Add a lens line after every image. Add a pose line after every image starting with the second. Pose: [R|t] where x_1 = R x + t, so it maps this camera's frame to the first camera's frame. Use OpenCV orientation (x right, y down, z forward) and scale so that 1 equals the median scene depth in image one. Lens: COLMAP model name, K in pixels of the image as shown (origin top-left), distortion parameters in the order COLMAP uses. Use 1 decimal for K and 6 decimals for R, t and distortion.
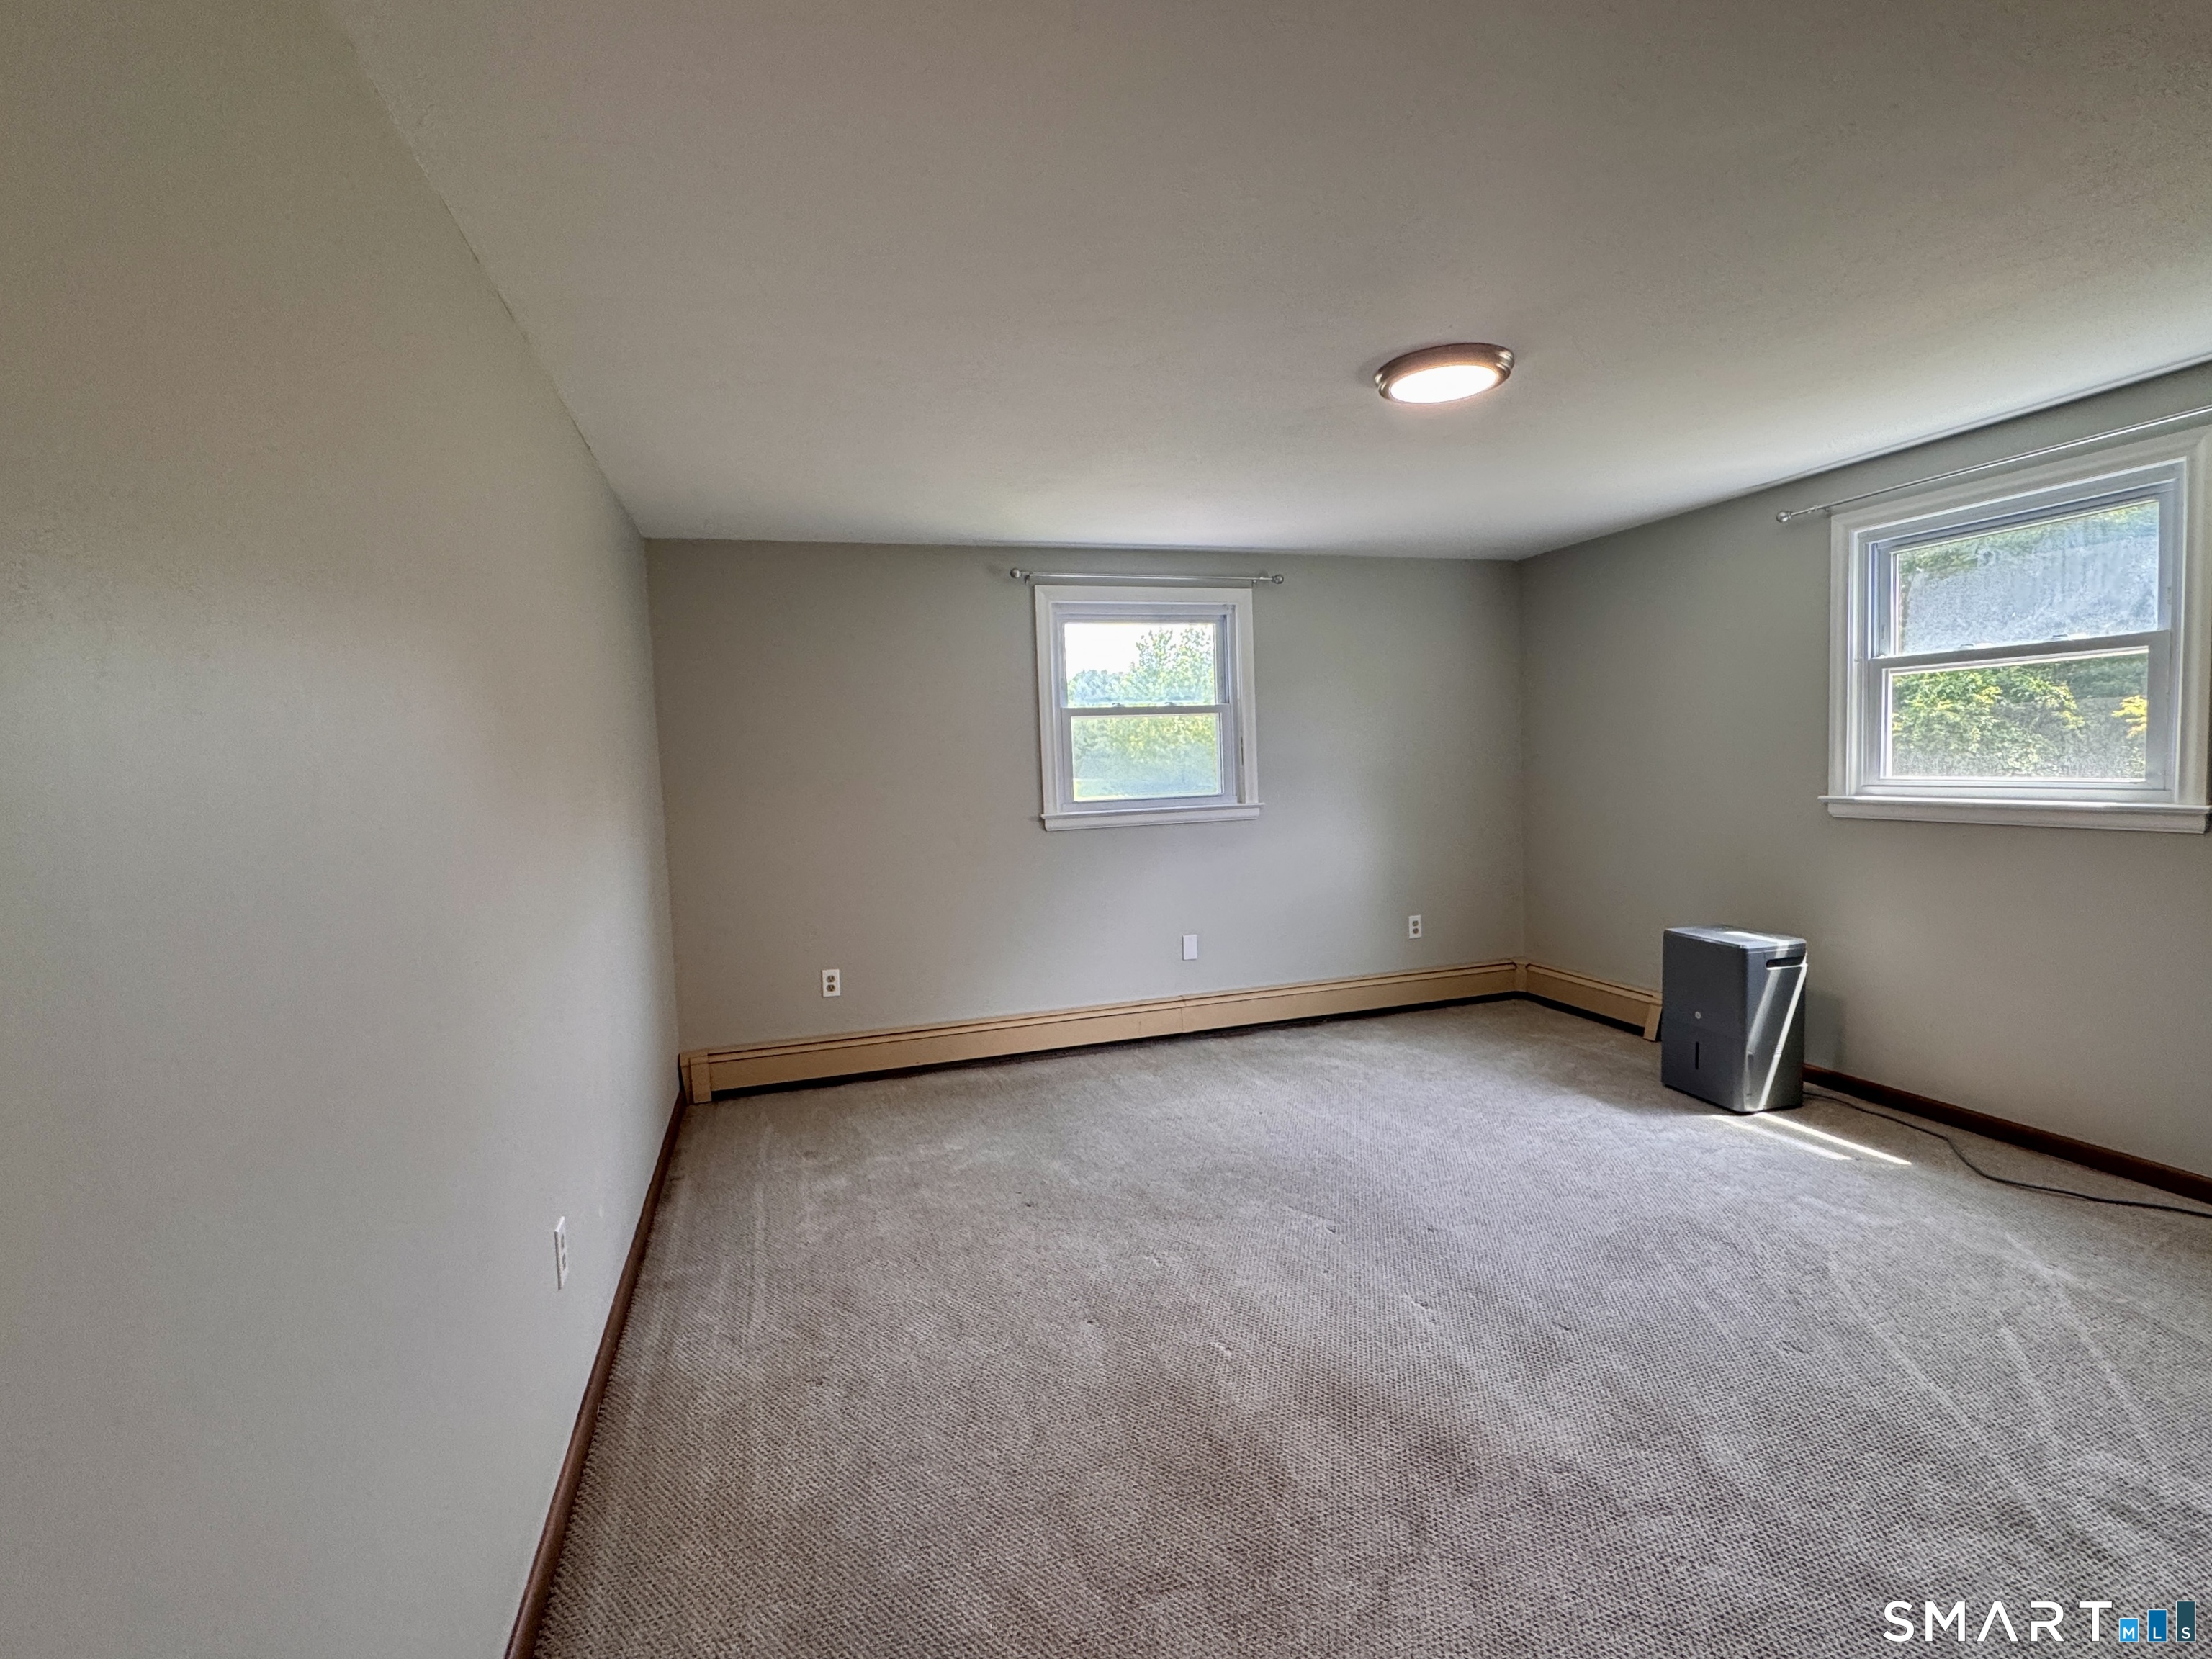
lens RADIAL K [[885.6, 0, 1104.2], [0, 885.6, 828.3], [0, 0, 1]] dist [-0.003760, 0.000529]
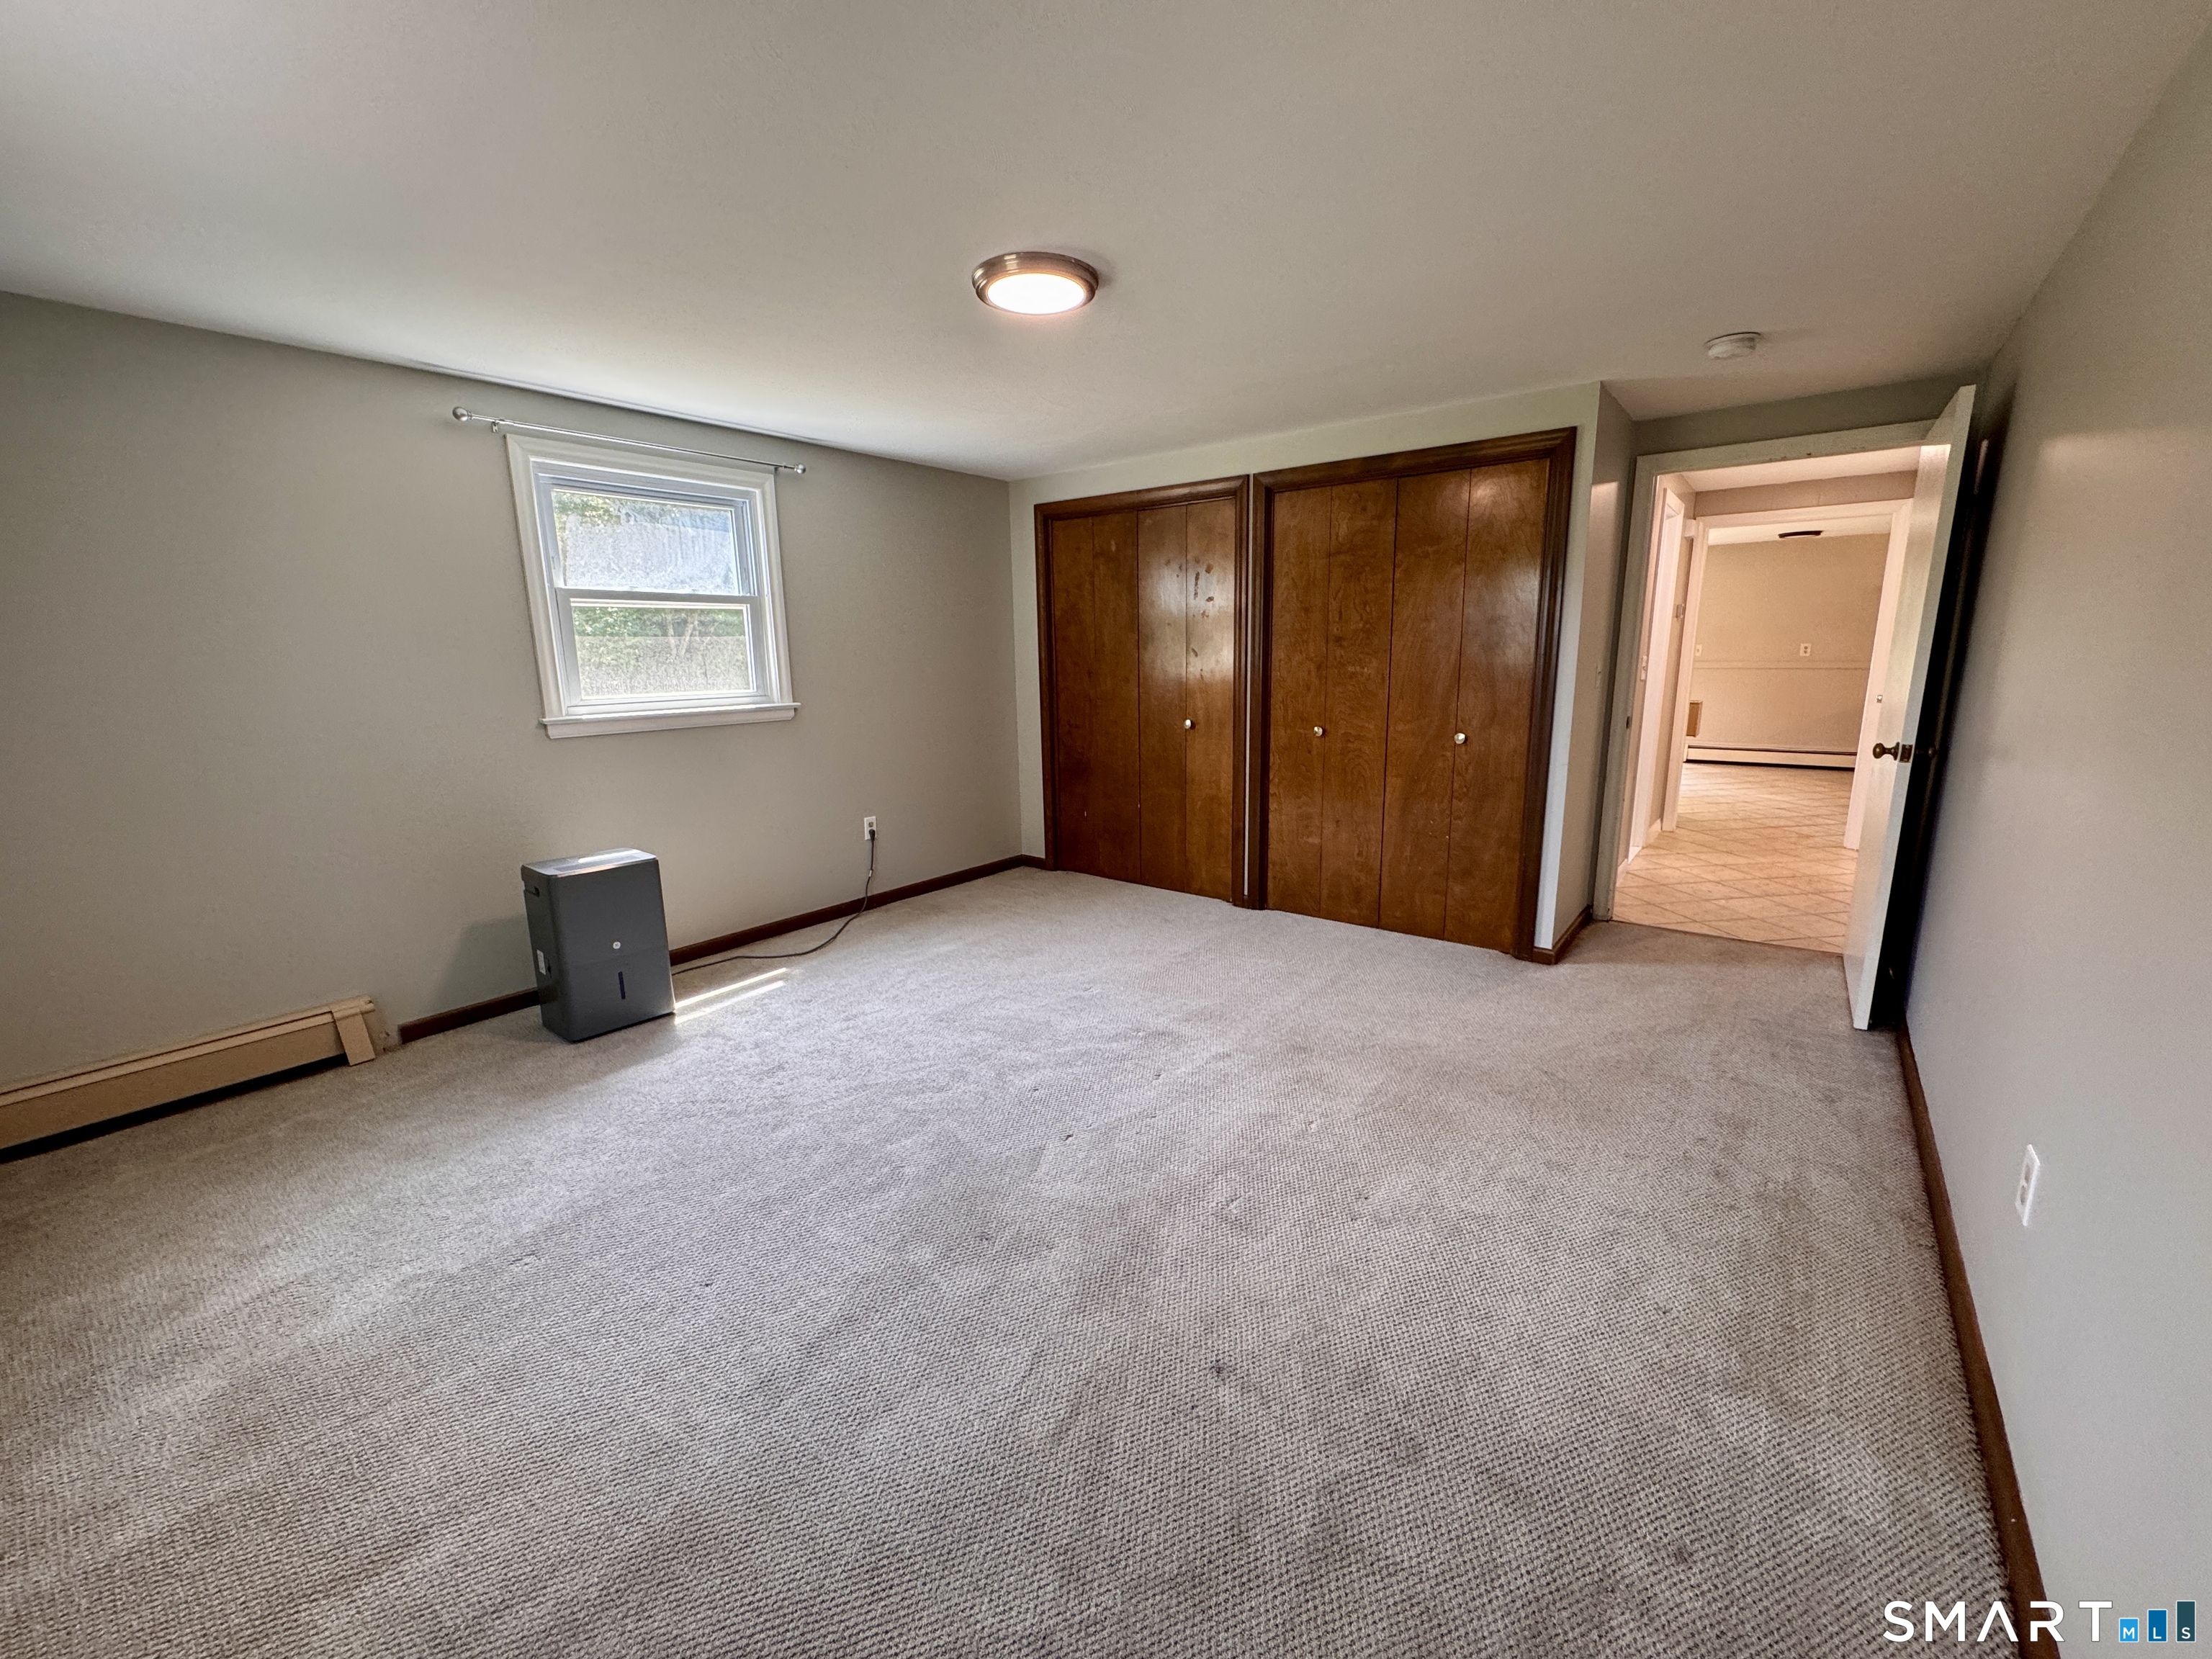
lens RADIAL K [[885.6, 0, 1104.2], [0, 885.6, 828.3], [0, 0, 1]] dist [-0.003760, 0.000529]
pose [[-0.520172, -0.140137, 0.842486, -0.464381], [0.089752, 0.972015, 0.217097, -0.088739], [-0.849332, 0.188543, -0.493038, 1.116938]]
